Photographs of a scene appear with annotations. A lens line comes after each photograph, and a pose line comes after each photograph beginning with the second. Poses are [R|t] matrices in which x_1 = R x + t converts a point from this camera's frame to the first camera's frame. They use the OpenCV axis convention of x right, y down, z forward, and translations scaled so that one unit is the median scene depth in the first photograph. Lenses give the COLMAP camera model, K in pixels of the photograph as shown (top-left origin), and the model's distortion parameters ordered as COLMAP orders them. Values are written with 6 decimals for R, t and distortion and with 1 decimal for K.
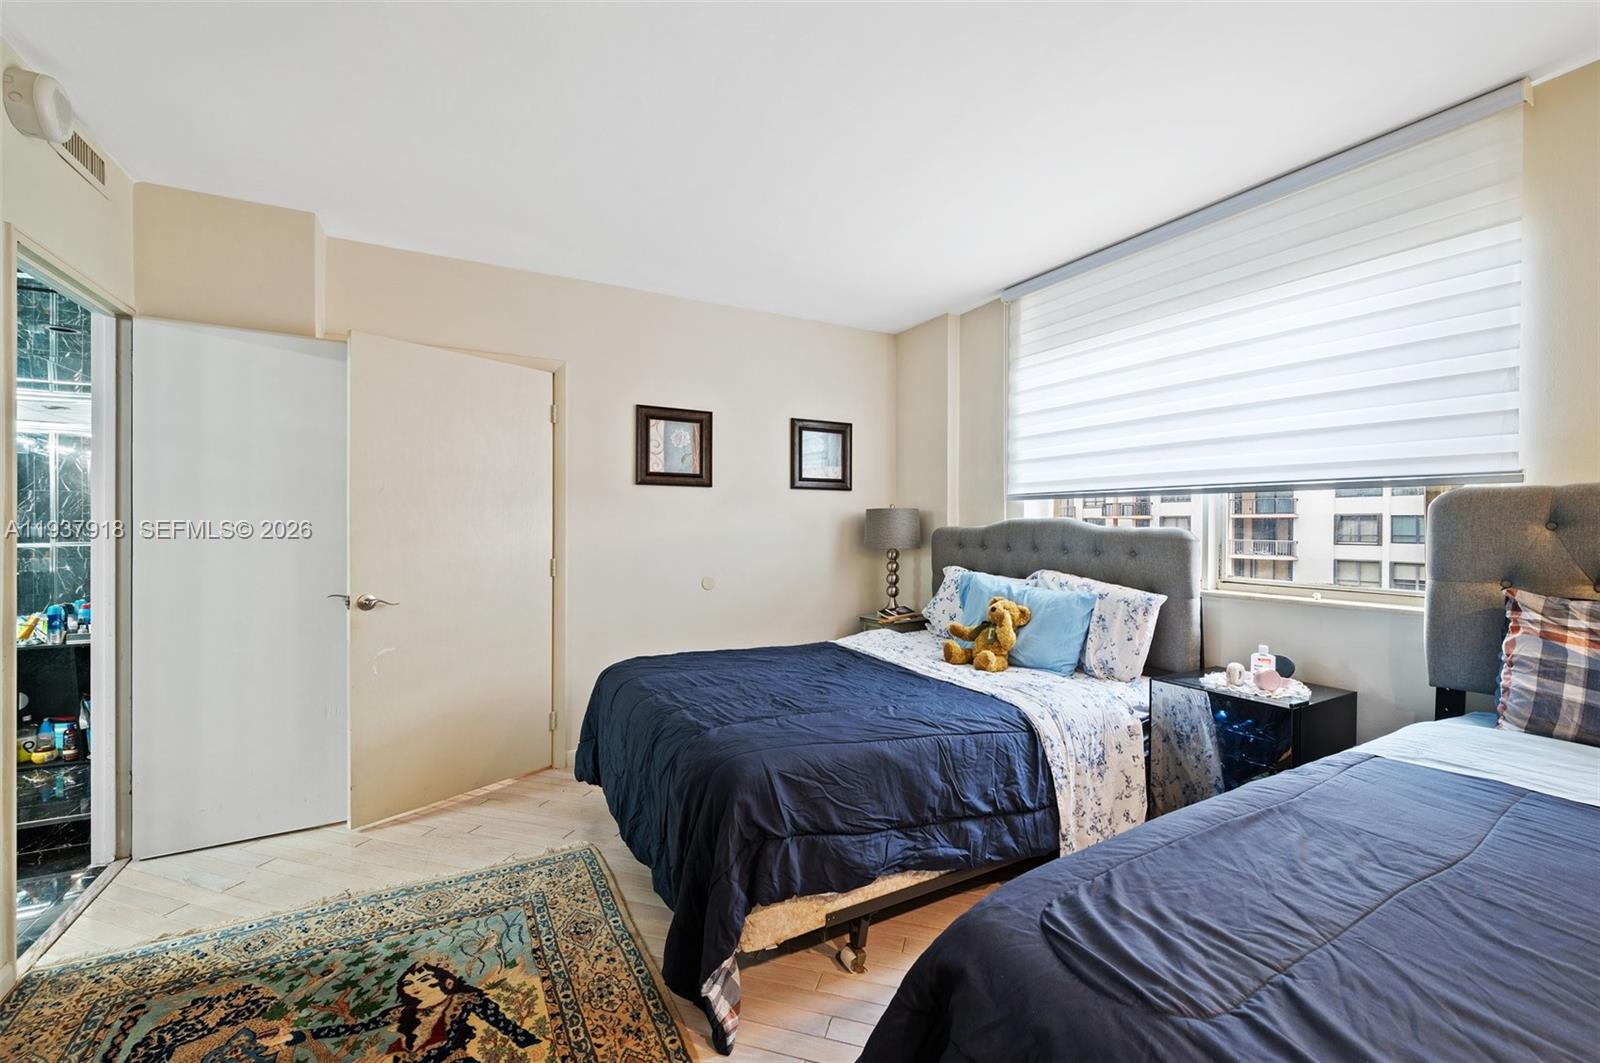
lens RADIAL K [[663.7, 0, 812.1], [0, 663.7, 541.3], [0, 0, 1]] dist [-0.006341, -0.001625]
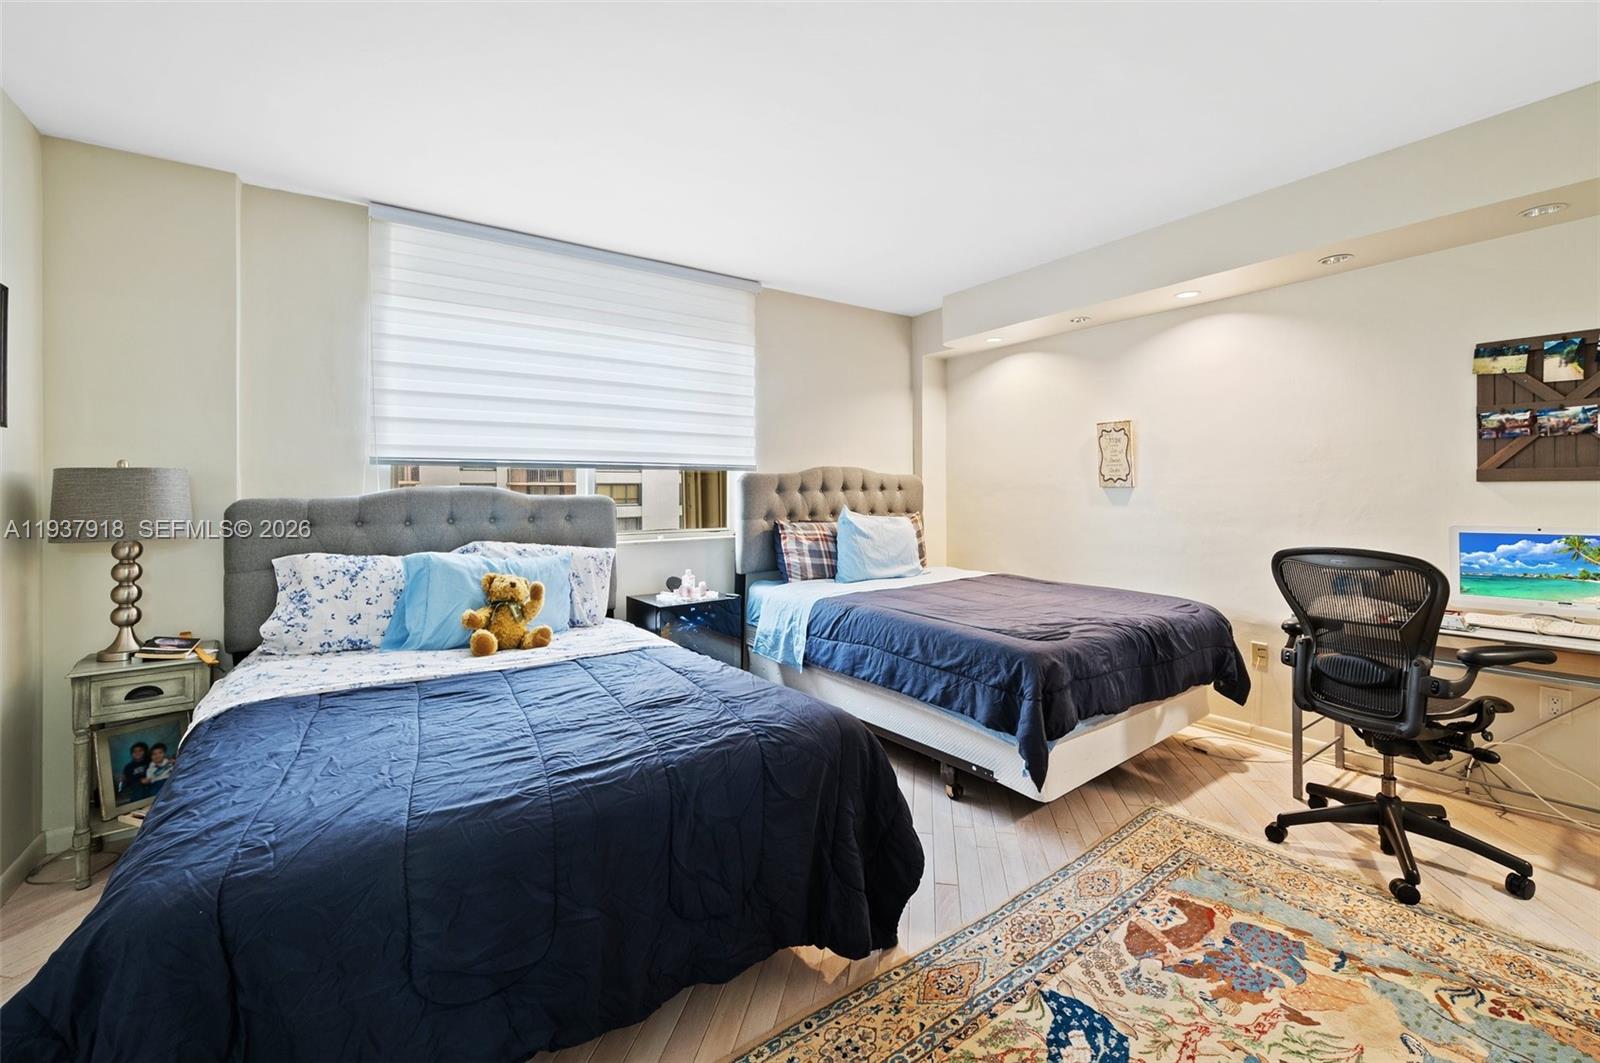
lens RADIAL K [[663.7, 0, 803.6], [0, 663.7, 520.6], [0, 0, 1]] dist [-0.006341, -0.001625]
pose [[-0.110536, -0.046275, 0.992794, -1.130944], [0.030928, 0.998272, 0.049974, -0.034106], [-0.993391, 0.036229, -0.108913, 1.143514]]
